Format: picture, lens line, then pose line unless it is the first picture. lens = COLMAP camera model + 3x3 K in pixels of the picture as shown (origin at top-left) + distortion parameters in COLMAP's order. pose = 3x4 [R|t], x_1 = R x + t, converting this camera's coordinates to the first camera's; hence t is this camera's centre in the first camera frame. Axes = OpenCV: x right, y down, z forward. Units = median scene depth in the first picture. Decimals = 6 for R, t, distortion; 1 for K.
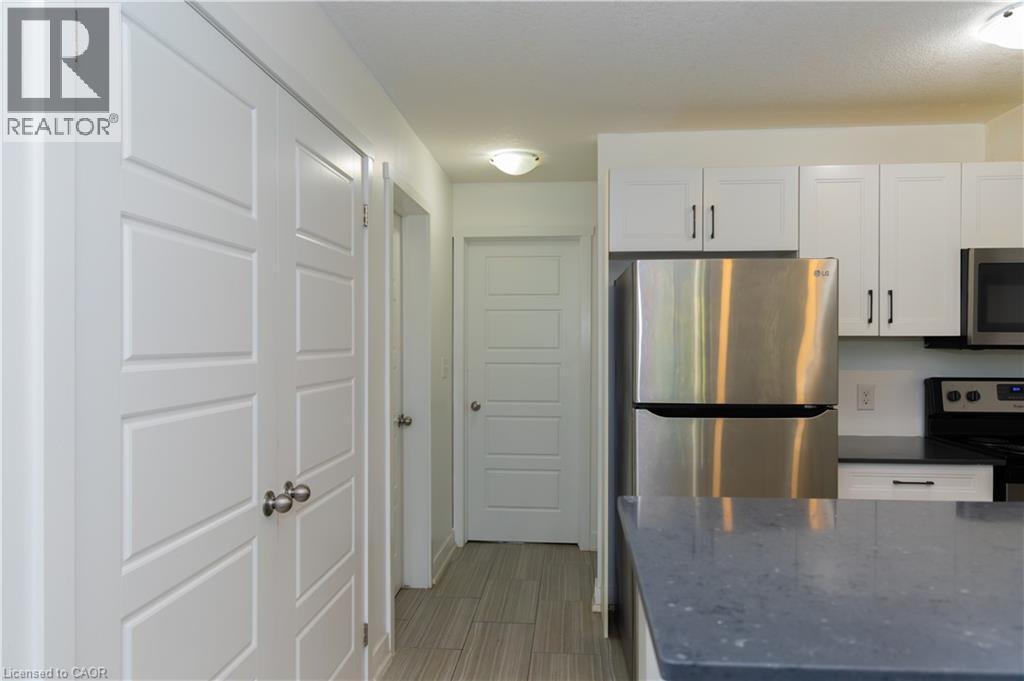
lens RADIAL K [[681.8, 0, 515.3], [0, 681.8, 345.0], [0, 0, 1]] dist [-0.000840, 0.001334]
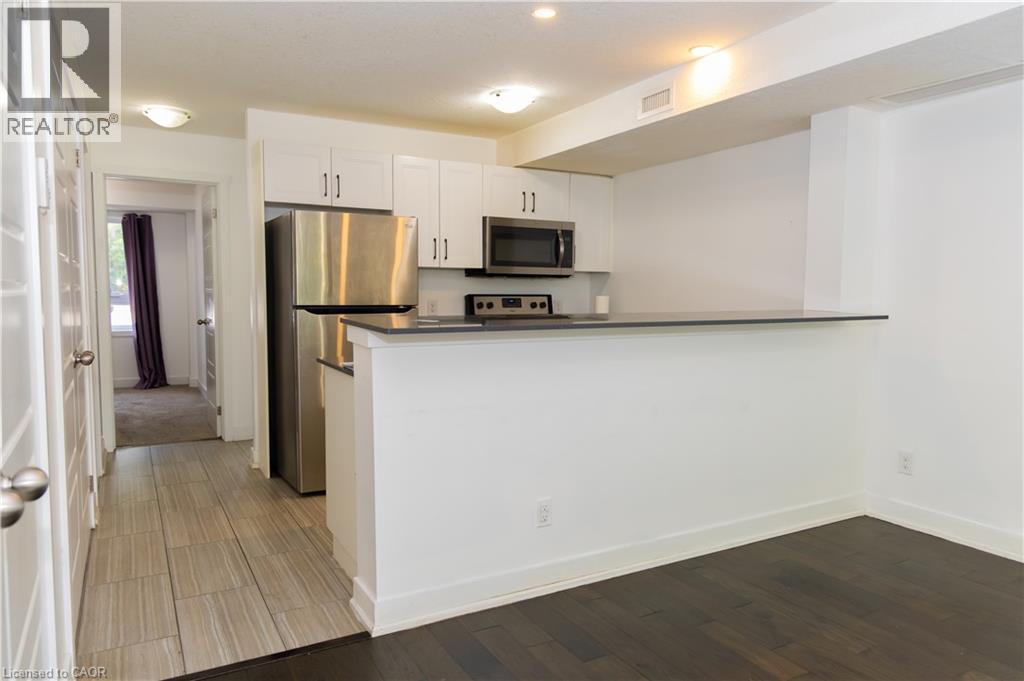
lens RADIAL K [[688.4, 0, 517.8], [0, 688.4, 343.8], [0, 0, 1]] dist [0.006471, -0.002046]
pose [[0.825844, -0.038709, 0.562568, -0.236660], [-0.002719, 0.997356, 0.072617, 0.048330], [-0.563892, -0.061500, 0.823555, -0.455350]]
